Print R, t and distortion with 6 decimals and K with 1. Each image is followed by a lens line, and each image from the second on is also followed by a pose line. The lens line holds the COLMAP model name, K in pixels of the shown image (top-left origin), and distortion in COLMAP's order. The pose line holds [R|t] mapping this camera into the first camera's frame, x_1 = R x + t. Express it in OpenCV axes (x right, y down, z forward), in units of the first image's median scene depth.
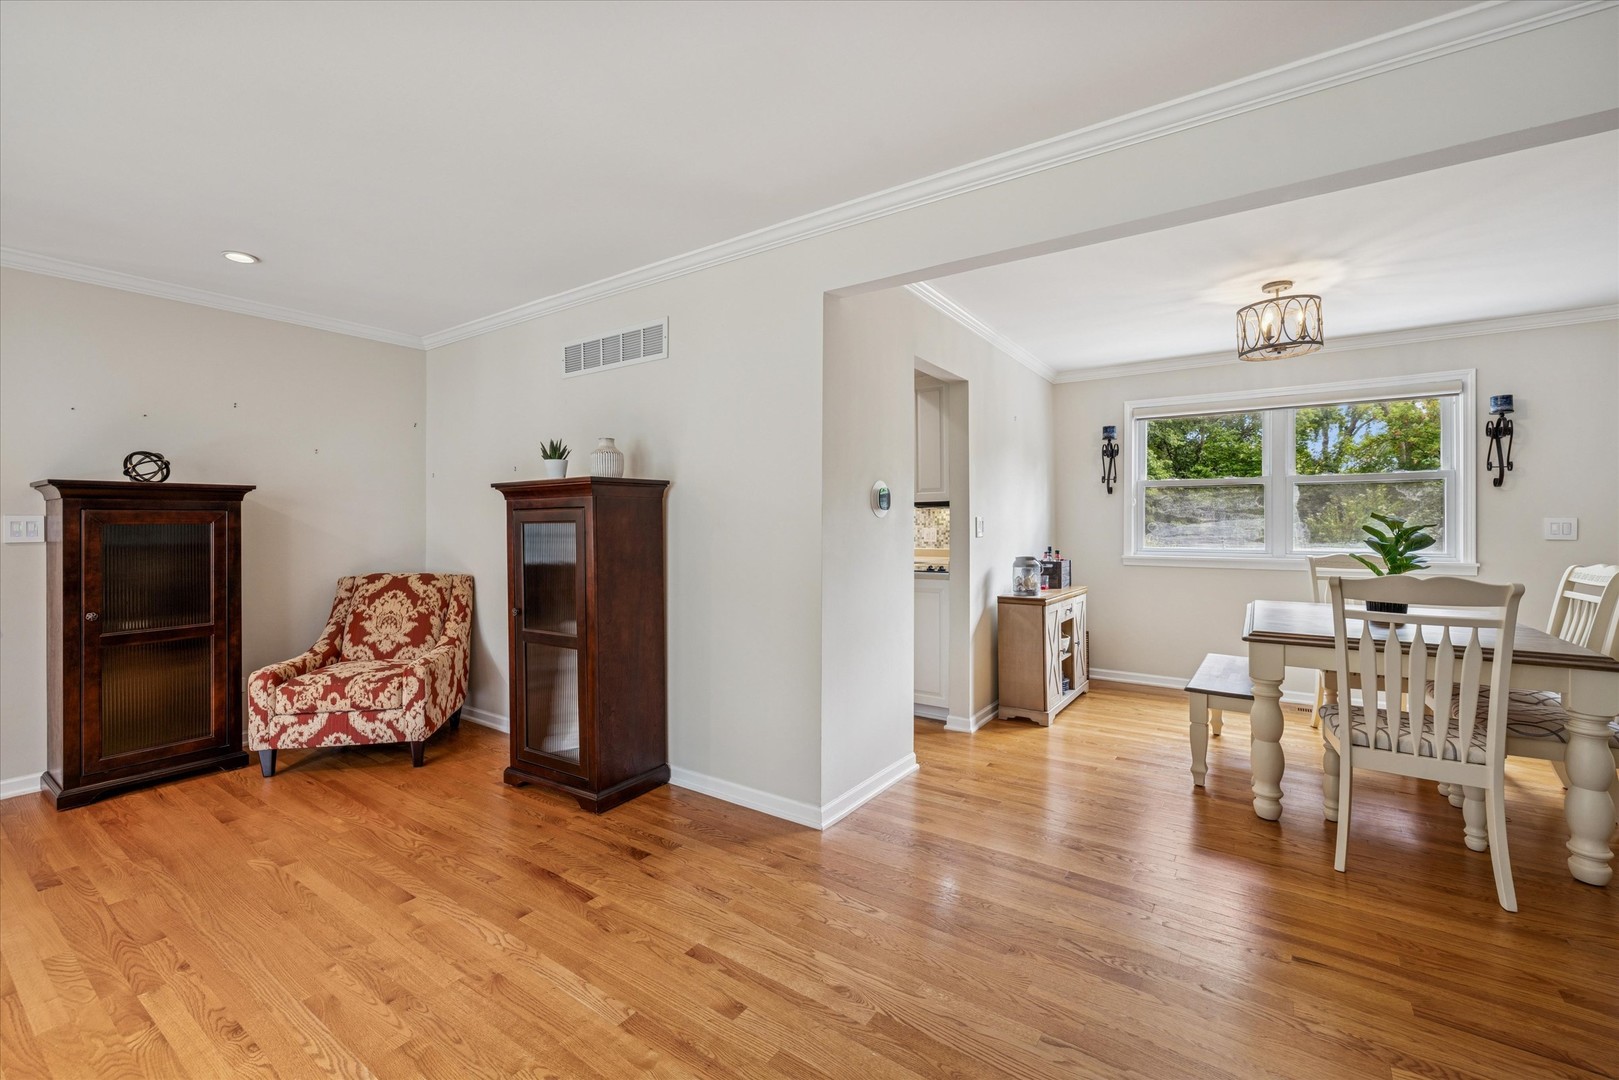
lens RADIAL K [[692.0, 0, 807.5], [0, 692.0, 526.1], [0, 0, 1]] dist [0.001020, -0.000631]
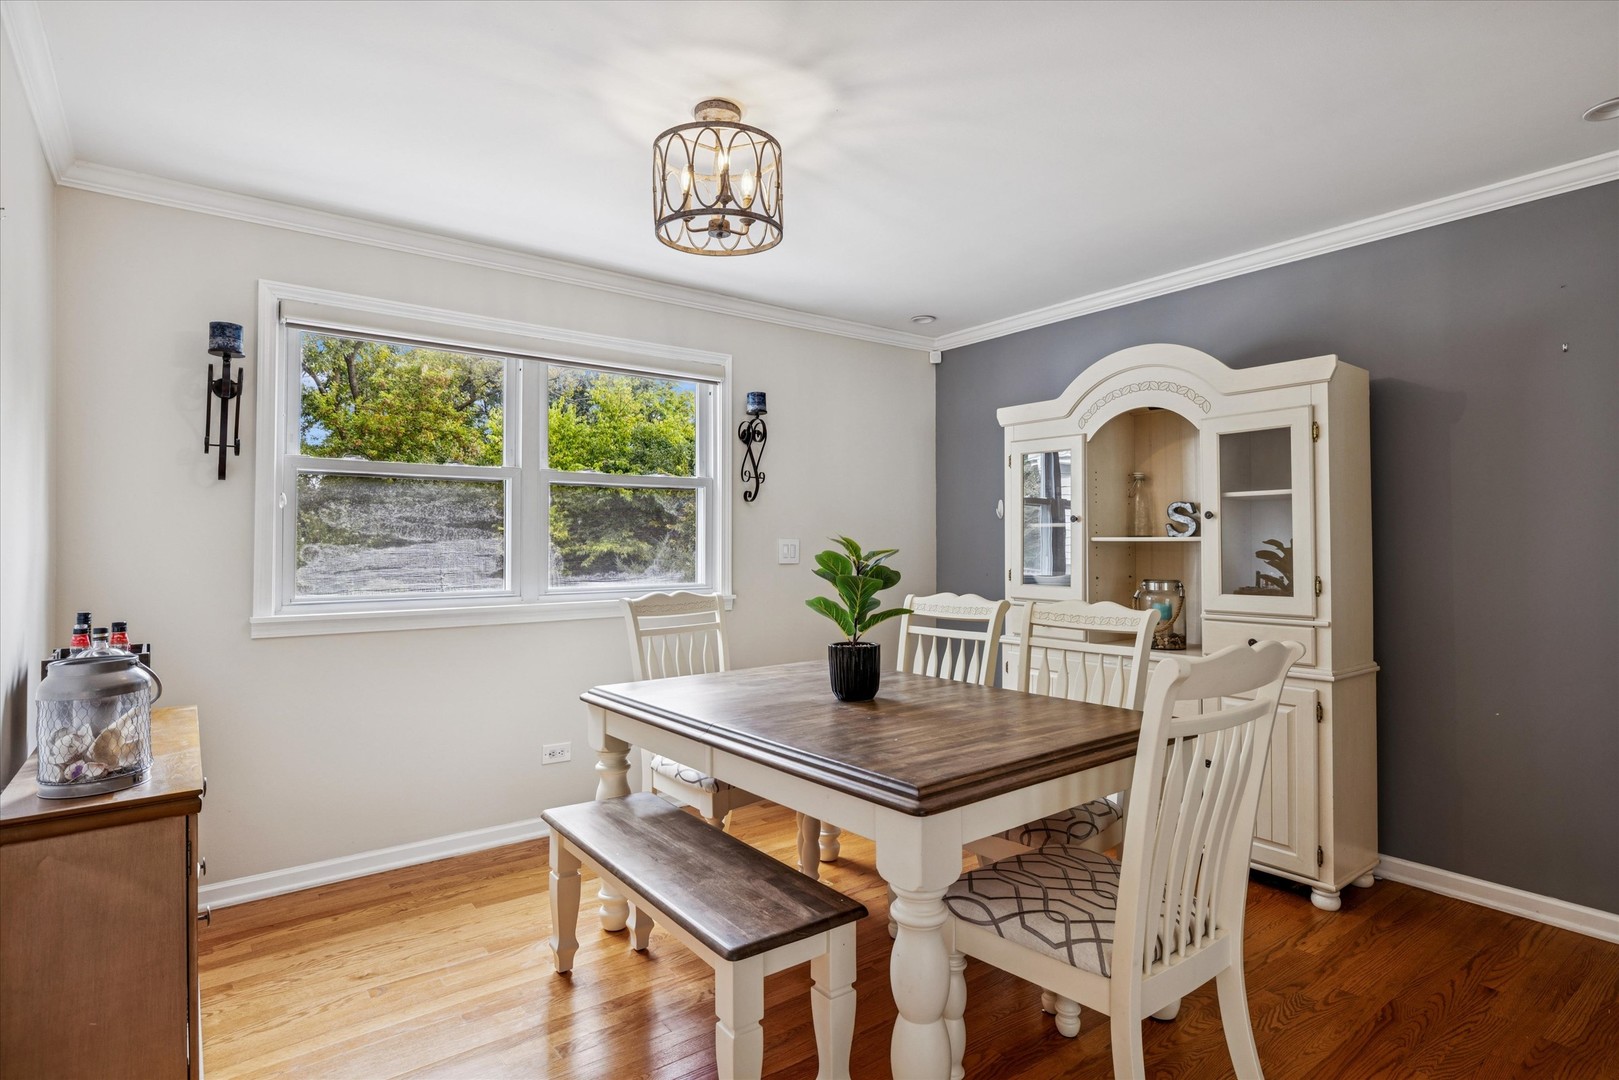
lens RADIAL K [[830.4, 0, 809.5], [0, 830.4, 540.0], [0, 0, 1]] dist [0.001161, 0.000455]
pose [[0.309730, -0.000051, 0.950825, 0.066923], [0.003580, 0.999993, -0.001112, -0.008795], [-0.950818, 0.003748, 0.309728, 0.614040]]
